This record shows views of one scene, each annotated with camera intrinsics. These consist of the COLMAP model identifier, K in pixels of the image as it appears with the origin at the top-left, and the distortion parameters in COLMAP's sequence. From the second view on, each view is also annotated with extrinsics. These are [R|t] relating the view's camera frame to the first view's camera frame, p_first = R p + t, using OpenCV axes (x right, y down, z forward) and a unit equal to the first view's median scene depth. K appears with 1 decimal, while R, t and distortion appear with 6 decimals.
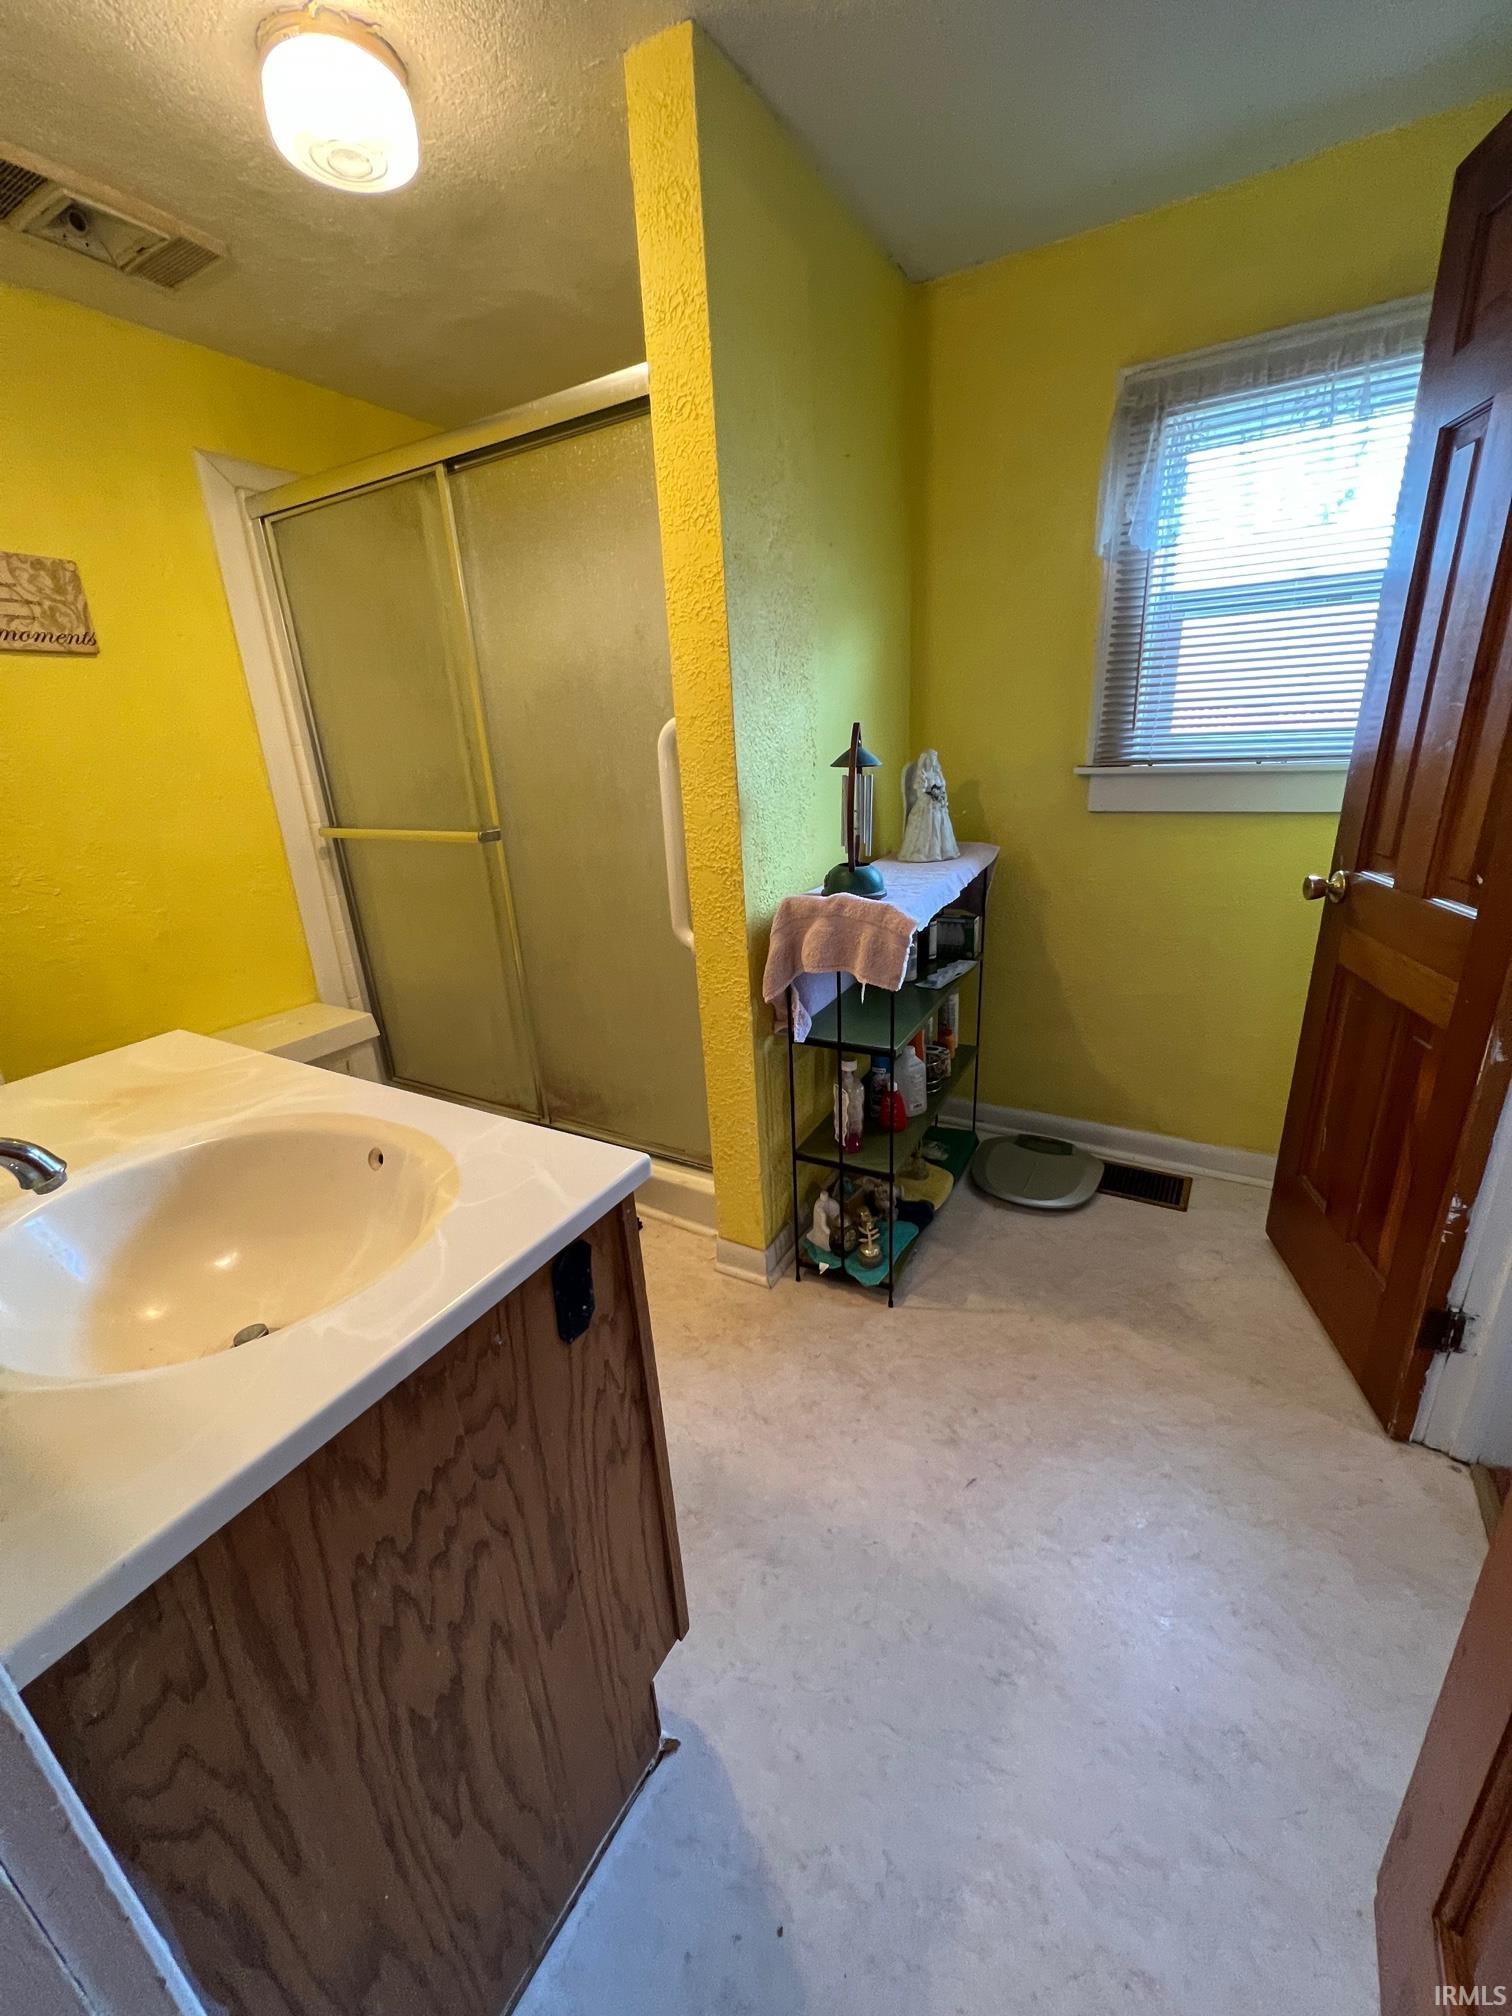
lens RADIAL K [[809.8, 0, 762.5], [0, 809.8, 1012.0], [0, 0, 1]] dist [0.004641, 0.000459]
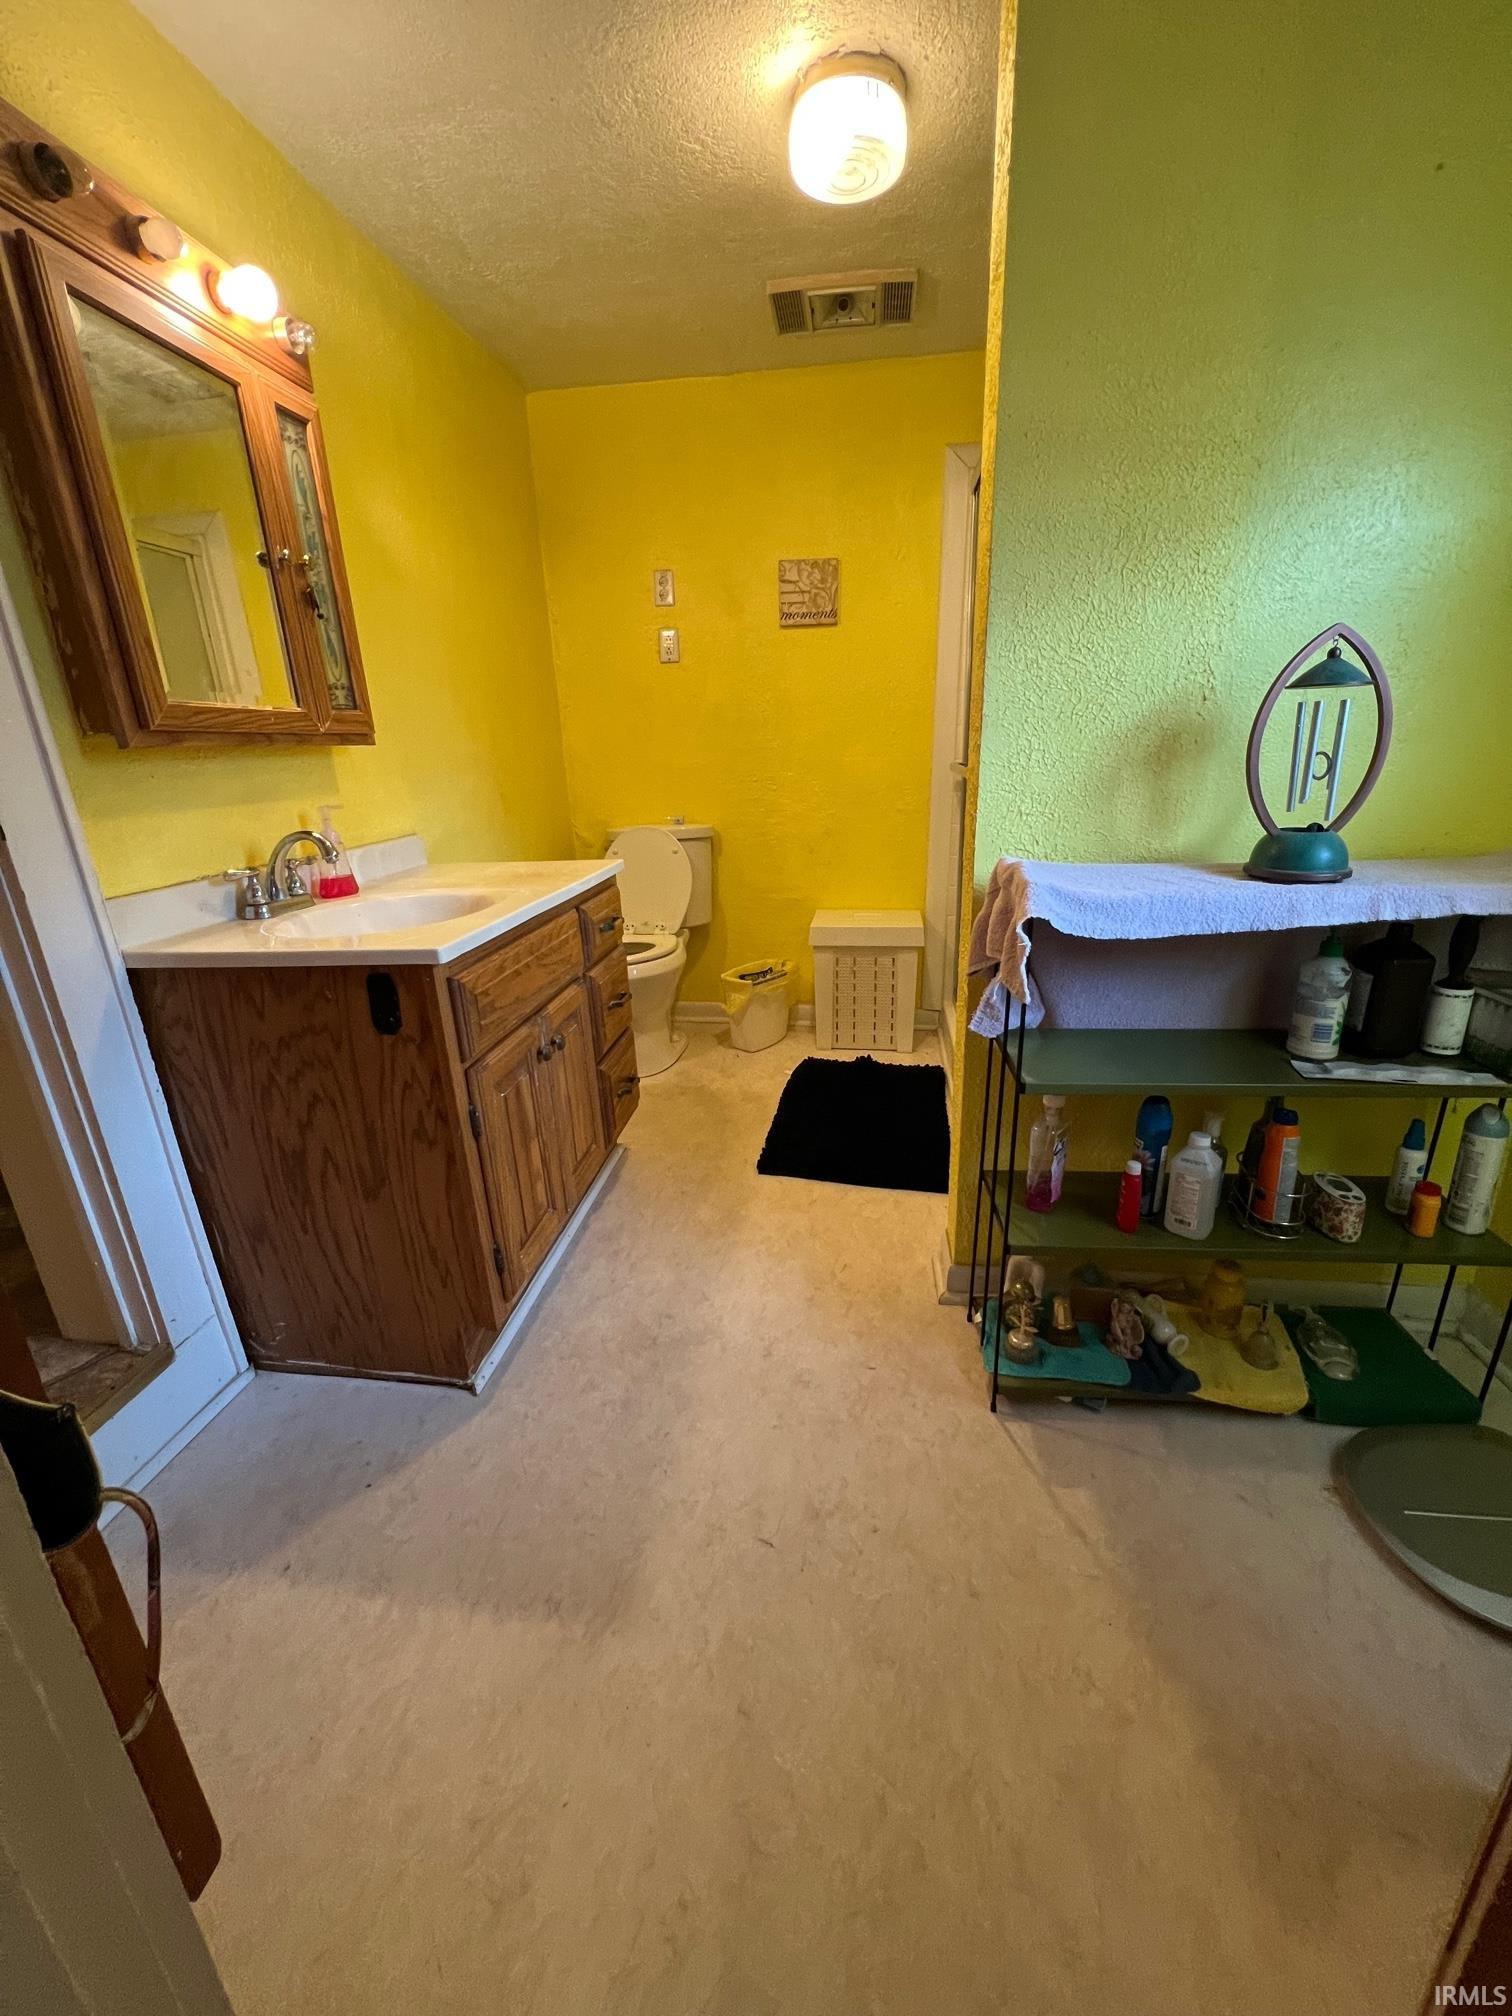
lens RADIAL K [[809.8, 0, 759.5], [0, 809.8, 1012.3], [0, 0, 1]] dist [0.004641, 0.000459]
pose [[0.380918, 0.327765, -0.864564, 0.609699], [-0.297174, 0.928847, 0.221203, -0.091150], [0.875551, 0.172666, 0.451218, 0.389984]]
